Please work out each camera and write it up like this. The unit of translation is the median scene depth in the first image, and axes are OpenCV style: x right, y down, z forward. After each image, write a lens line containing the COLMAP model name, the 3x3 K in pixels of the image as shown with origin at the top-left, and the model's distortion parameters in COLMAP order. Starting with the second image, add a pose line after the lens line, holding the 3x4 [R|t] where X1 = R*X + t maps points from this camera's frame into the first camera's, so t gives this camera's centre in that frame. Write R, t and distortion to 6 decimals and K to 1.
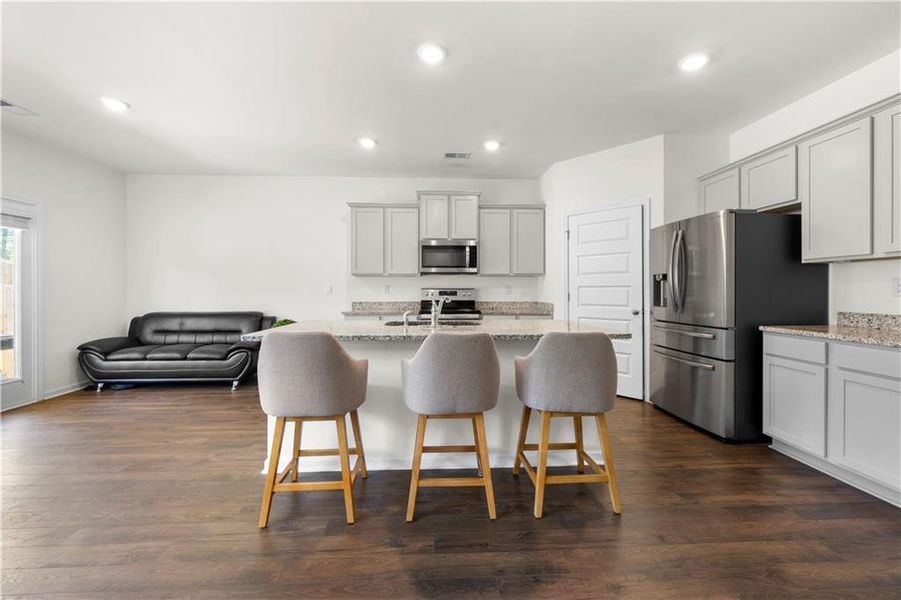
lens RADIAL K [[357.4, 0, 449.0], [0, 357.4, 291.6], [0, 0, 1]] dist [-0.001687, -0.000254]
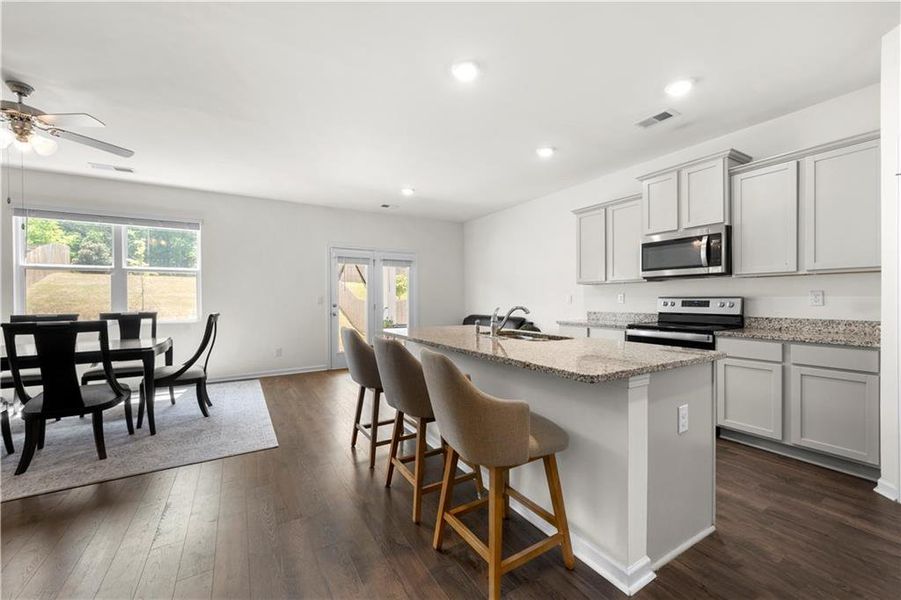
lens RADIAL K [[356.9, 0, 450.5], [0, 356.9, 300.0], [0, 0, 1]] dist [0.000693, 0.000062]
pose [[0.473541, -0.000475, -0.880772, 0.424985], [0.001998, 0.999998, 0.000535, -0.004212], [0.880770, -0.002013, 0.473540, 0.238169]]
